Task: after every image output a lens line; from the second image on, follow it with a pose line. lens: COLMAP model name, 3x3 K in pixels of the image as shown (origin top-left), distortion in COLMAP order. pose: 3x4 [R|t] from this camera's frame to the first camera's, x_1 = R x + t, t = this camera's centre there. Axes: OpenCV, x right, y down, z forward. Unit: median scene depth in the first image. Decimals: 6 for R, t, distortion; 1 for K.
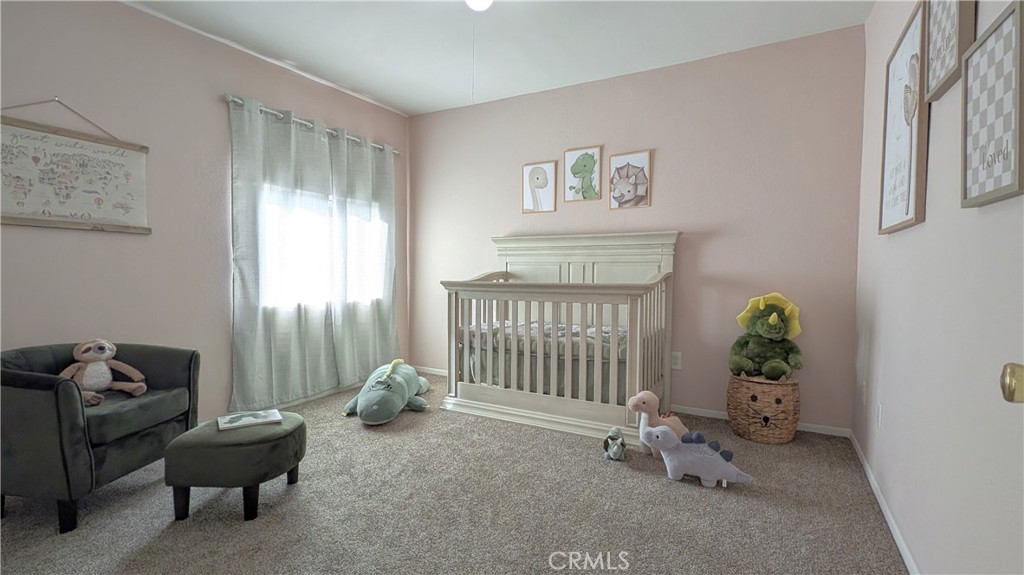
lens RADIAL K [[463.6, 0, 510.8], [0, 463.6, 289.8], [0, 0, 1]] dist [0.002464, 0.000275]
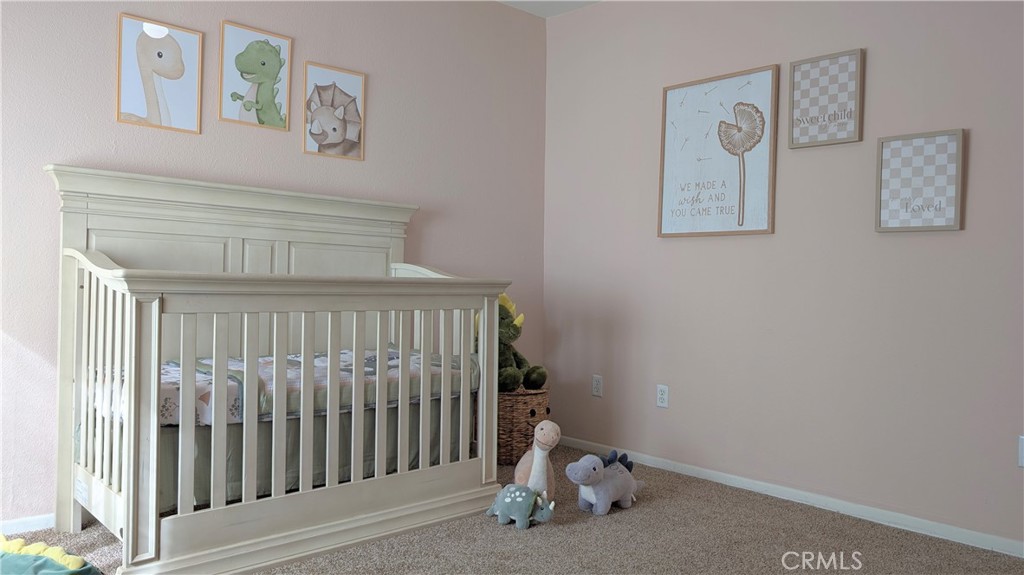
lens RADIAL K [[739.2, 0, 511.6], [0, 739.2, 285.0], [0, 0, 1]] dist [0.006518, -0.000719]
pose [[0.291435, -0.002080, 0.956588, -0.616191], [0.011959, 0.999927, -0.001469, -0.001850], [-0.956516, 0.011868, 0.291439, 0.490584]]
